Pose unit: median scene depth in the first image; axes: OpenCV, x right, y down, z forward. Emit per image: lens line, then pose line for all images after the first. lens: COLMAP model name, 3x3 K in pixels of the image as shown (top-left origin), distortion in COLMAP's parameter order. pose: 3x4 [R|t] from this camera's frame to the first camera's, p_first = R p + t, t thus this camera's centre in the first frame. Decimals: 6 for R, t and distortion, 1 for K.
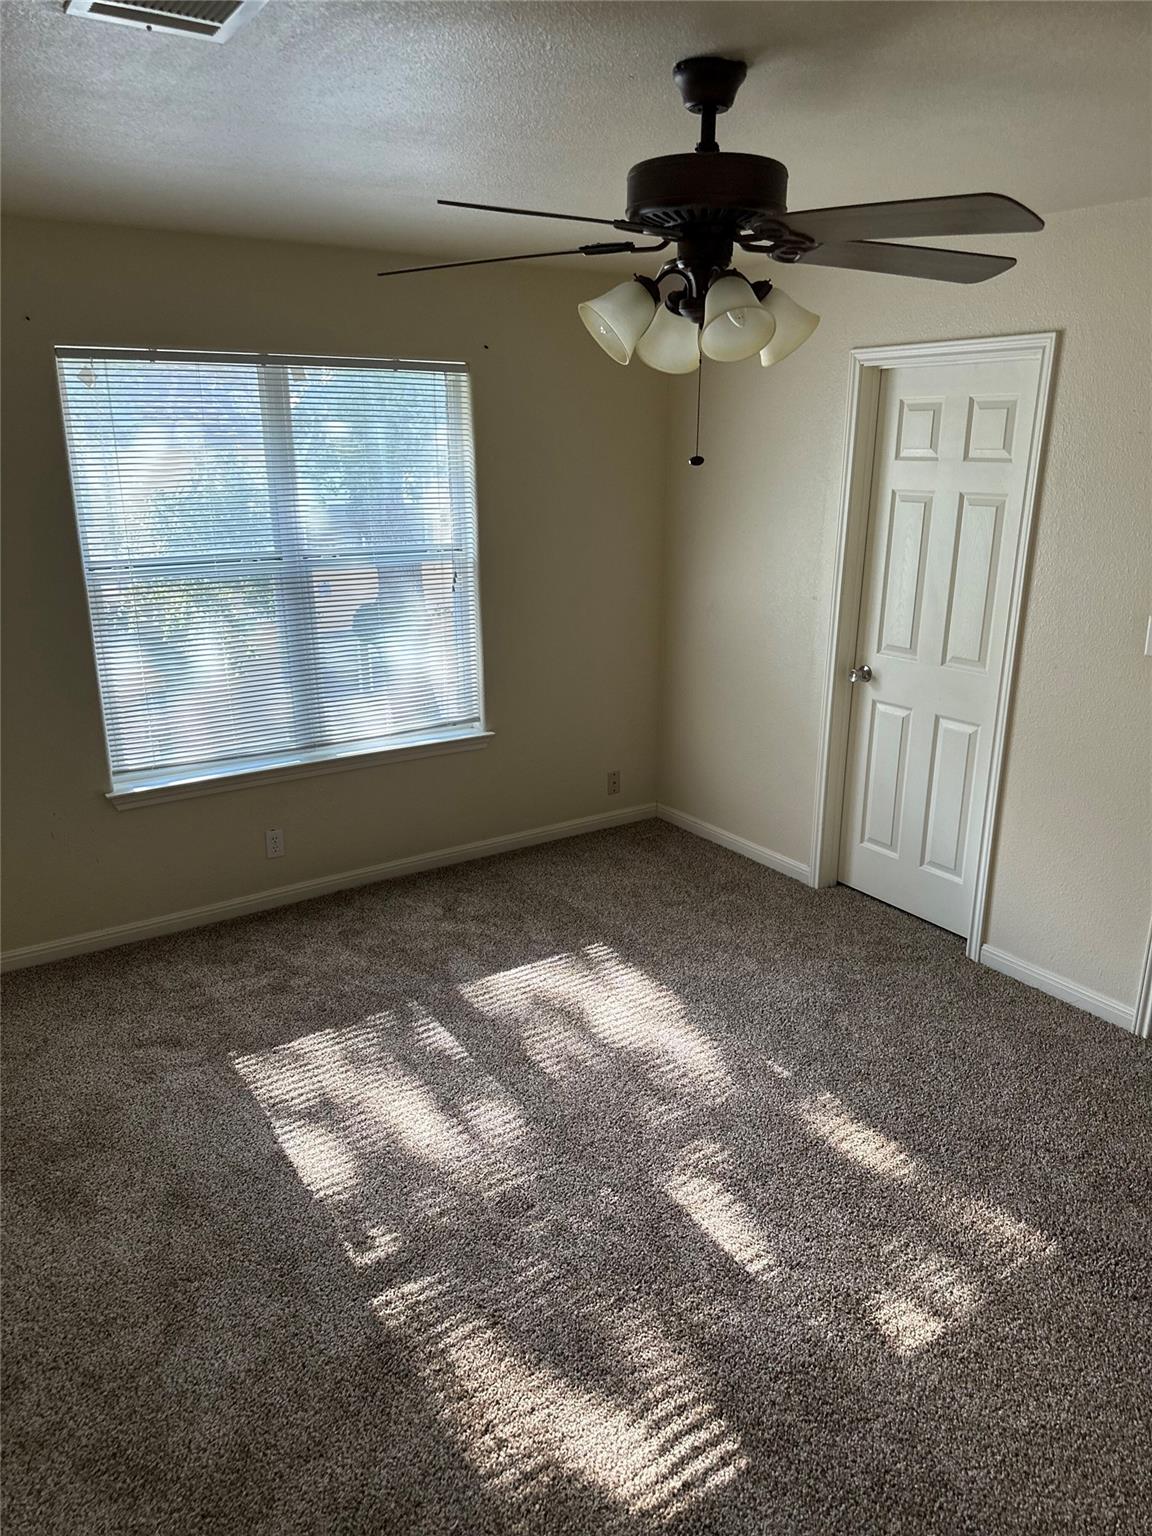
lens RADIAL K [[1036.2, 0, 576.0], [0, 1036.2, 768.0], [0, 0, 1]] dist [0.039434, -0.054450]
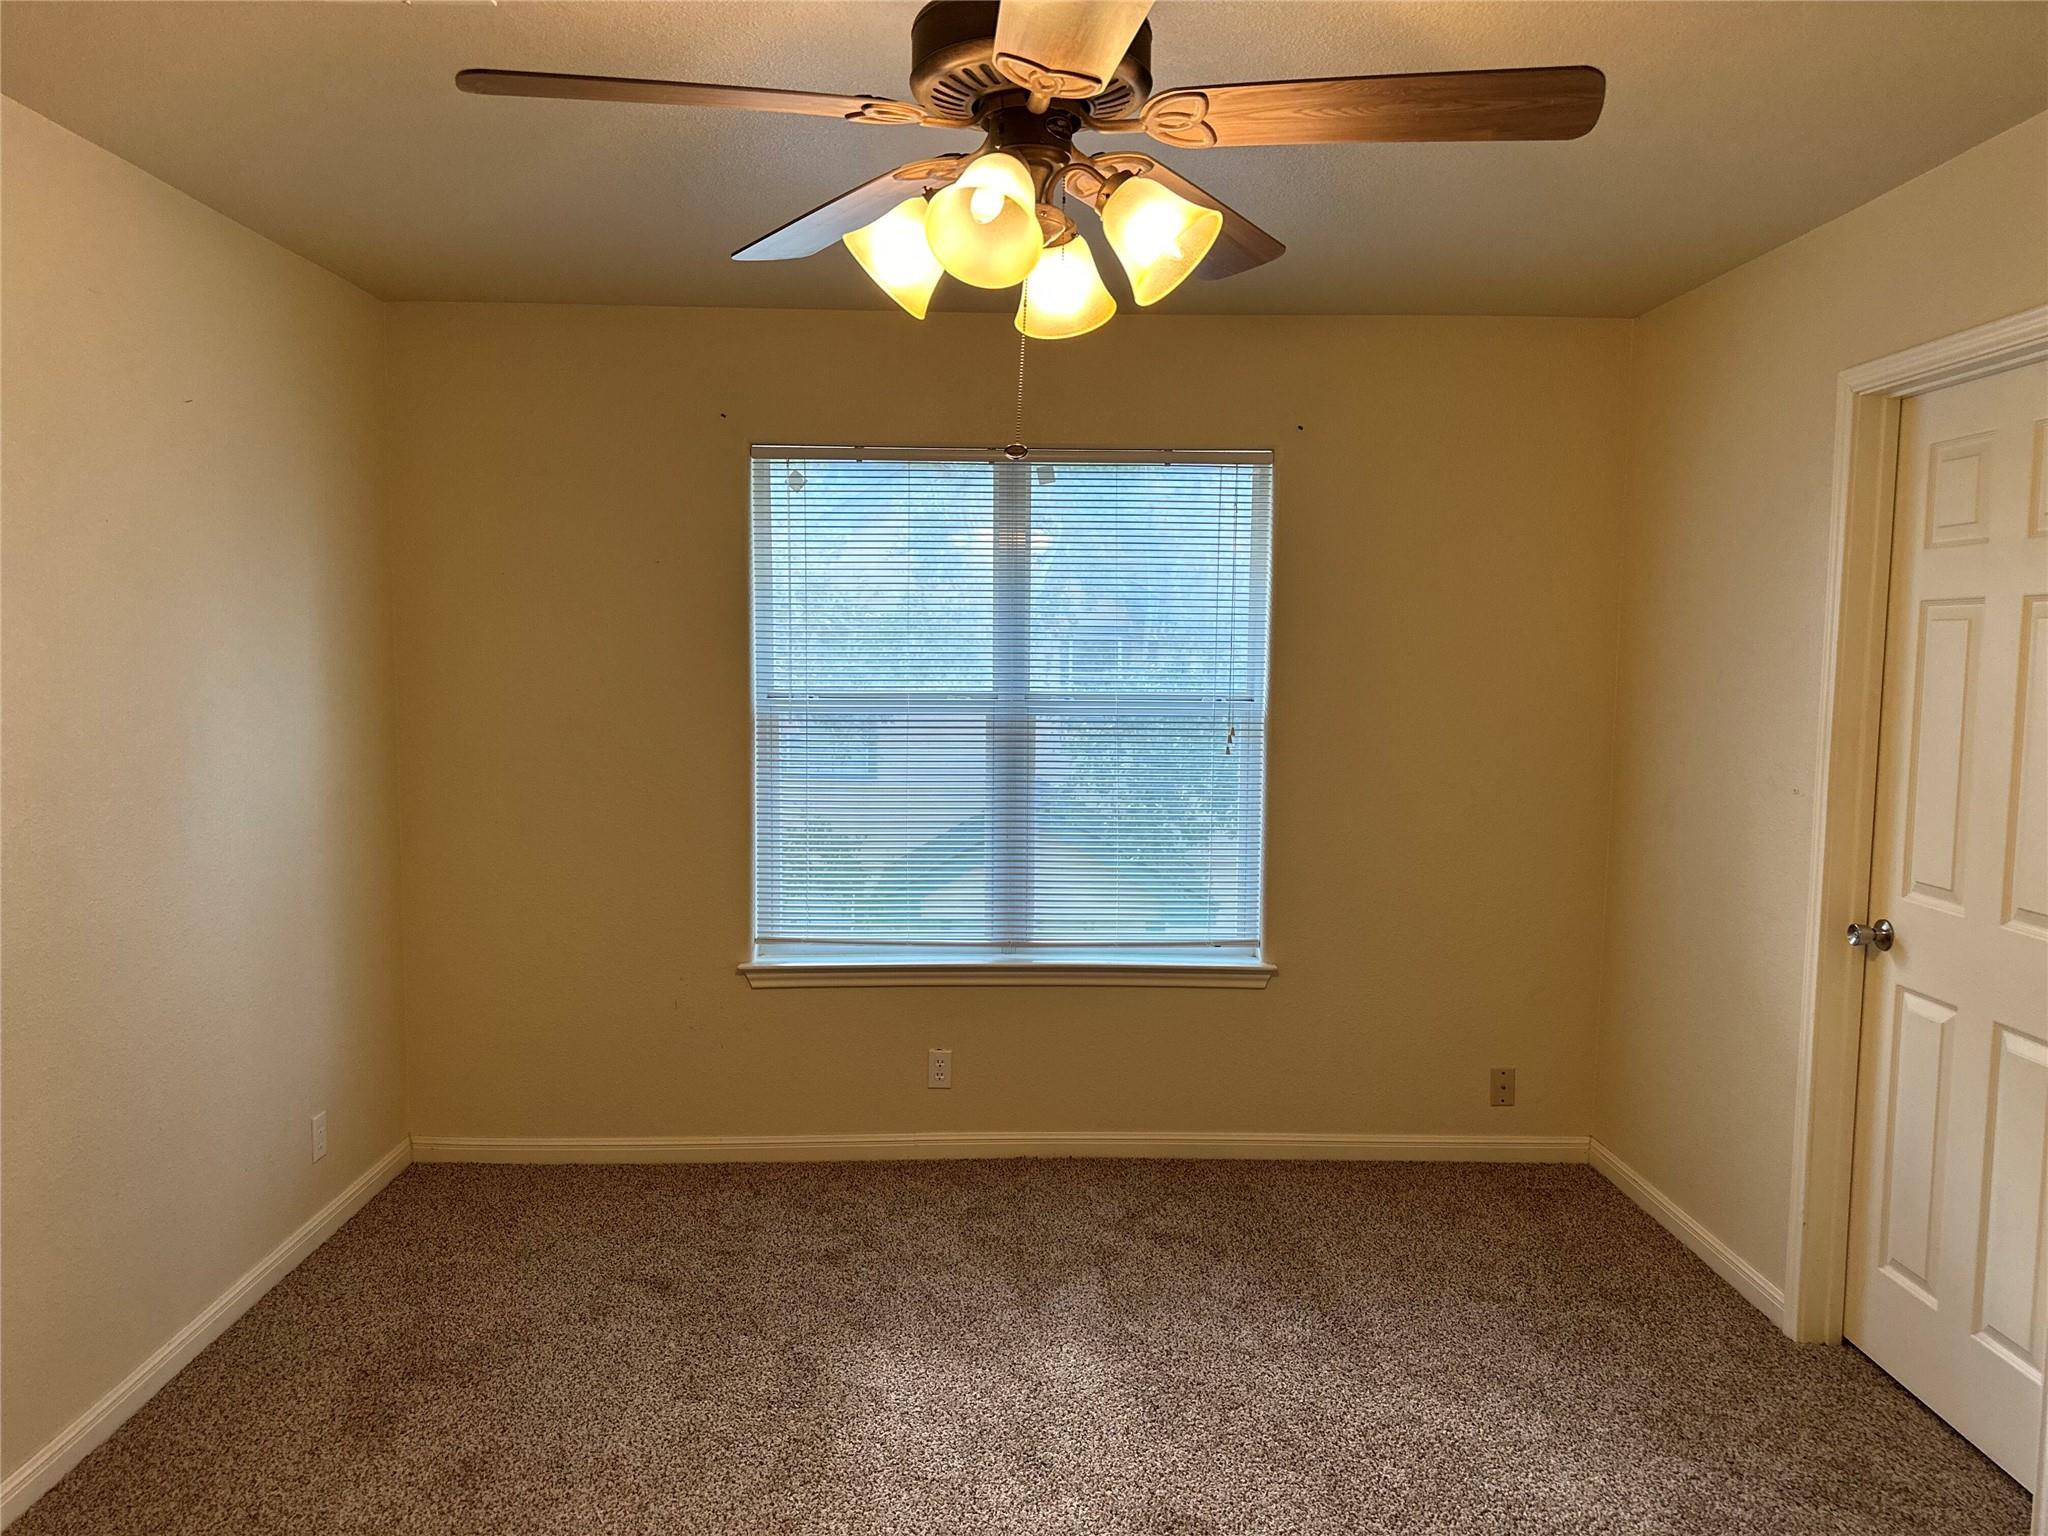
lens RADIAL K [[1381.6, 0, 1022.7], [0, 1381.6, 740.0], [0, 0, 1]] dist [0.039434, -0.054450]
pose [[0.847987, 0.044531, -0.528143, 0.282409], [-0.165989, 0.968650, -0.184839, 0.018106], [0.503354, 0.244407, 0.828794, 0.160894]]
